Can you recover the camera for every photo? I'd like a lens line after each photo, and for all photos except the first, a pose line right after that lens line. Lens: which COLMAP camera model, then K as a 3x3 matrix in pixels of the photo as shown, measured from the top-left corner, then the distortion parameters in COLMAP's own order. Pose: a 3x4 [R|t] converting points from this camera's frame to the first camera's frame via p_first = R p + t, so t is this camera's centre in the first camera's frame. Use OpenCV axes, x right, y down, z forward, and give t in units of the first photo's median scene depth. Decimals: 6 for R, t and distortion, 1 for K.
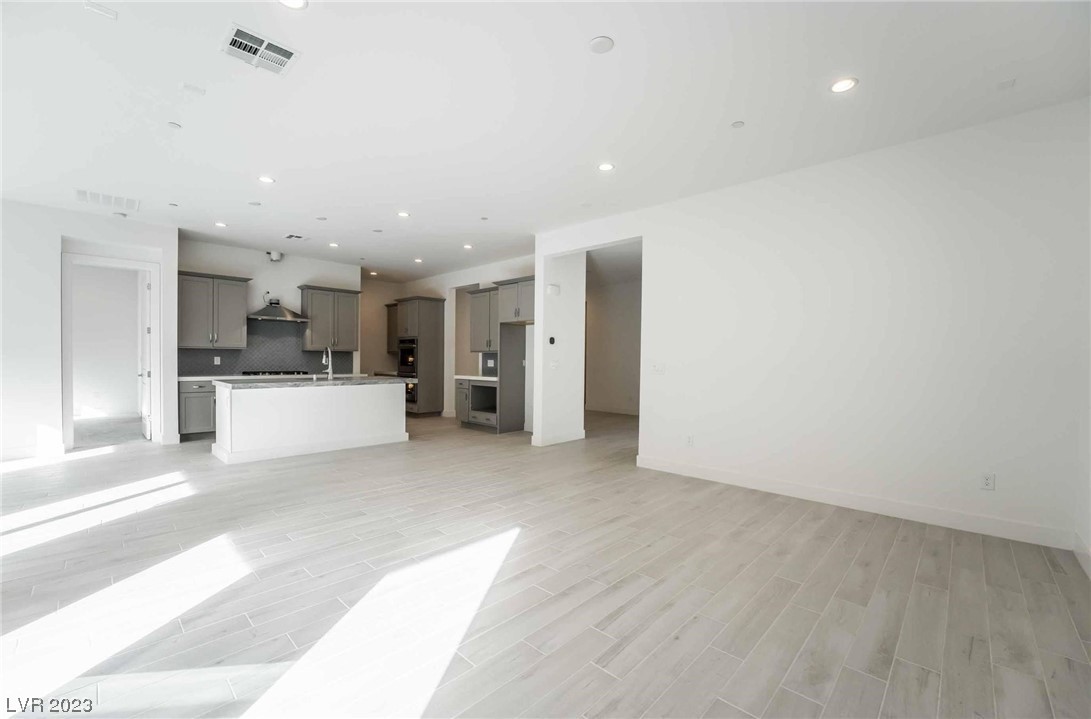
lens RADIAL K [[449.1, 0, 544.4], [0, 449.1, 372.1], [0, 0, 1]] dist [-0.017304, -0.000060]
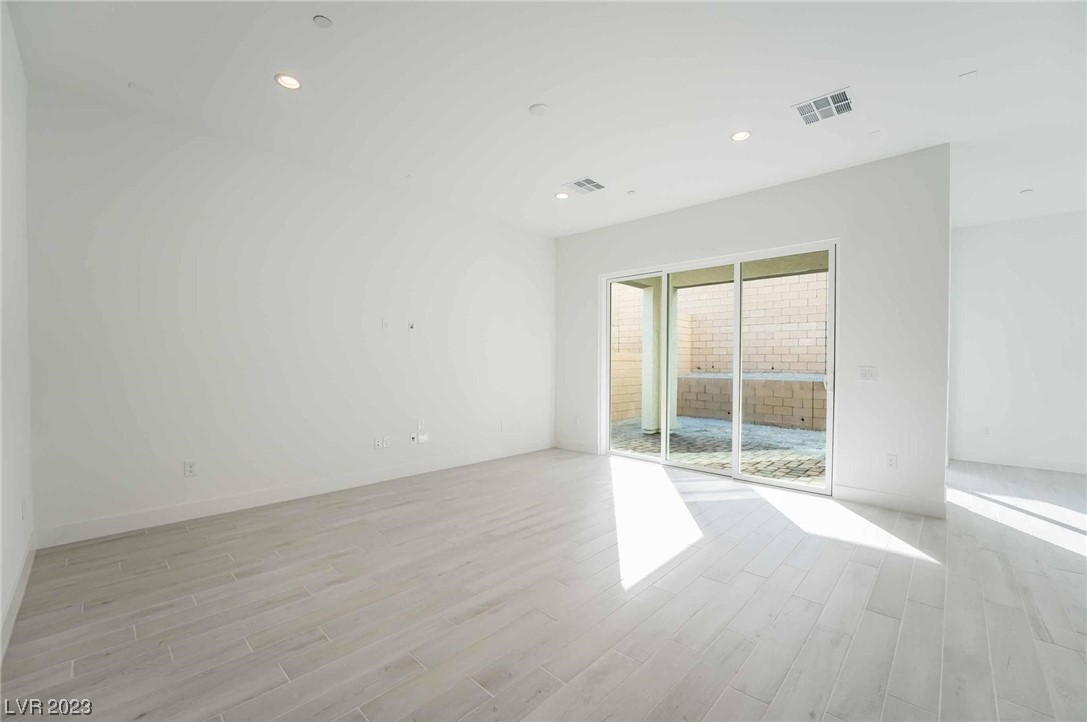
lens RADIAL K [[439.9, 0, 544.1], [0, 439.9, 370.7], [0, 0, 1]] dist [-0.035827, 0.009454]
pose [[-0.999816, -0.016019, -0.010532, 0.042204], [-0.016485, 0.998815, 0.045781, -0.021832], [0.009786, 0.045947, -0.998896, 0.841874]]
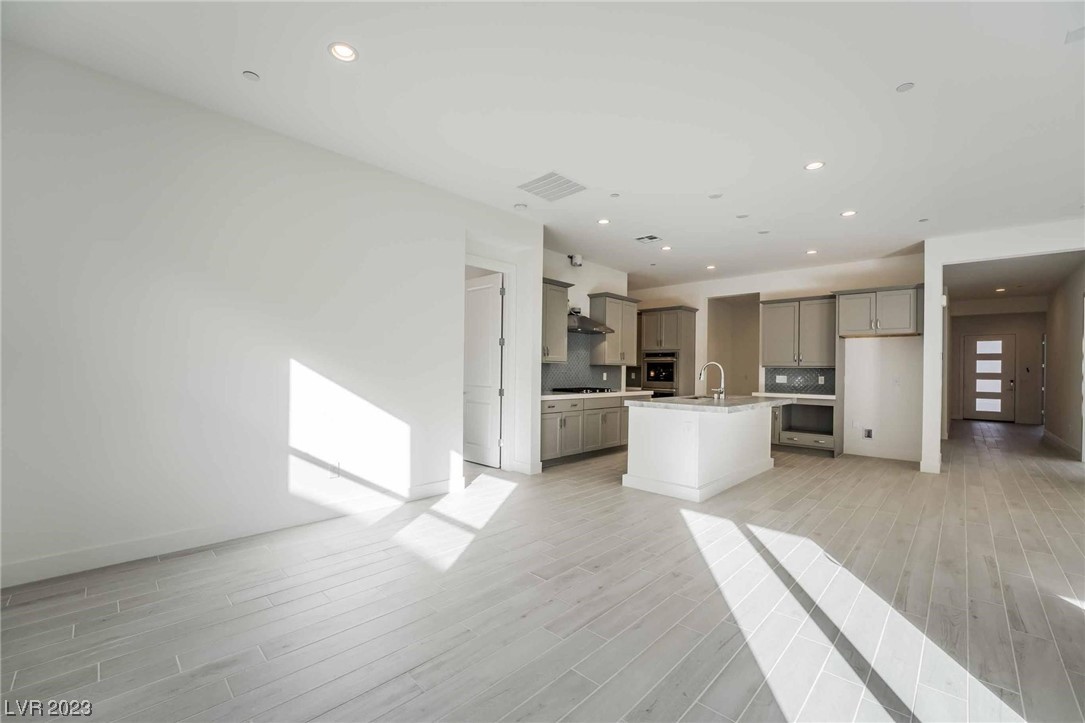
lens RADIAL K [[439.1, 0, 543.1], [0, 439.1, 371.2], [0, 0, 1]] dist [-0.035827, 0.009454]
pose [[0.999985, 0.002710, 0.004747, -0.755997], [-0.002568, 0.999554, -0.029745, -0.010053], [-0.004825, 0.029732, 0.999546, 0.135095]]
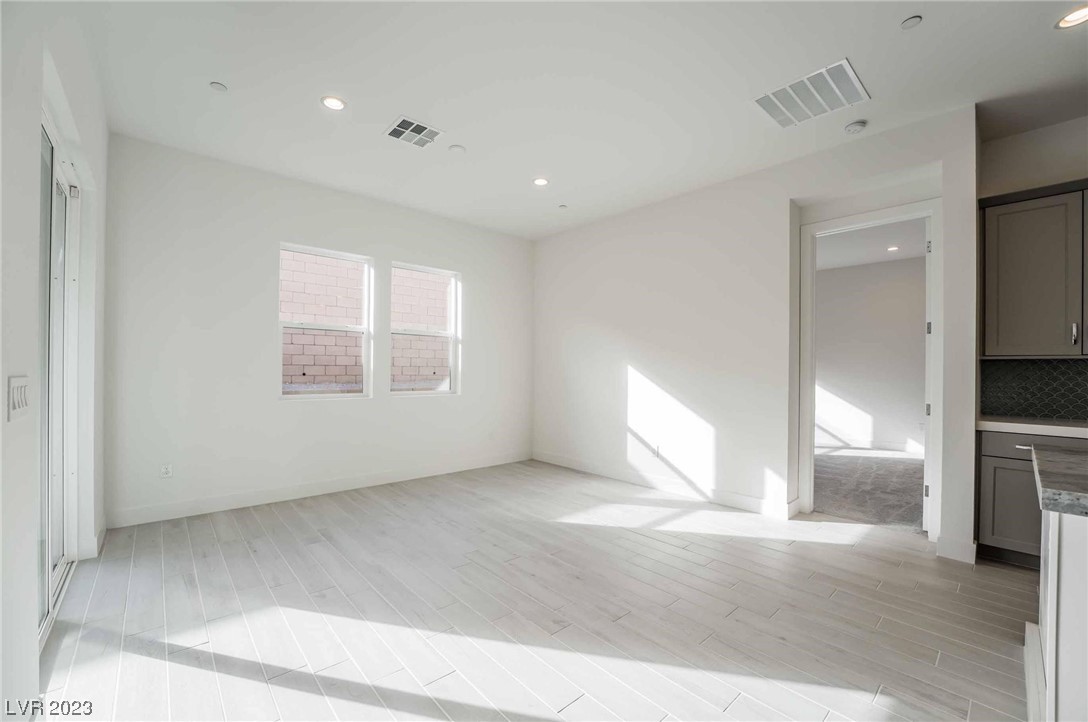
lens RADIAL K [[440.3, 0, 544.6], [0, 440.3, 370.8], [0, 0, 1]] dist [-0.035827, 0.009454]
pose [[-0.070983, -0.007778, -0.997447, -0.316131], [-0.035703, 0.999349, -0.005252, -0.021484], [0.996838, 0.035239, -0.071215, 0.533254]]
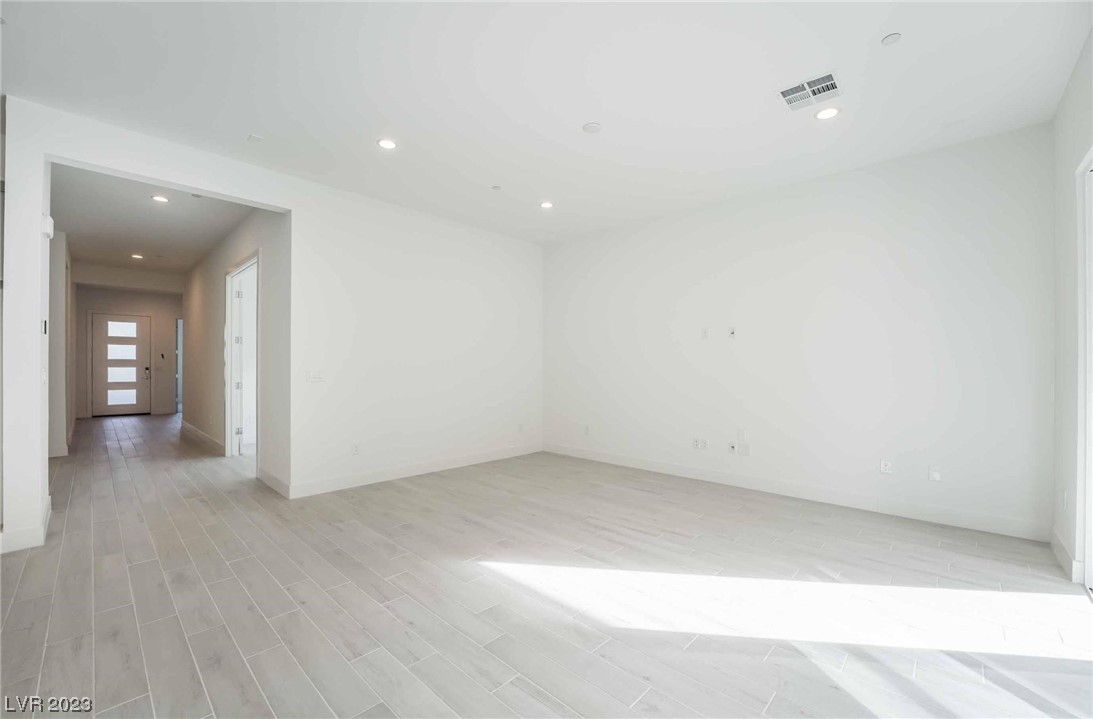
lens RADIAL K [[444.6, 0, 541.2], [0, 444.6, 367.3], [0, 0, 1]] dist [-0.003505, -0.000173]
pose [[-0.002046, -0.012878, 0.999915, -0.452619], [0.023333, 0.999644, 0.012922, -0.018815], [-0.999726, 0.023357, -0.001745, 0.435241]]
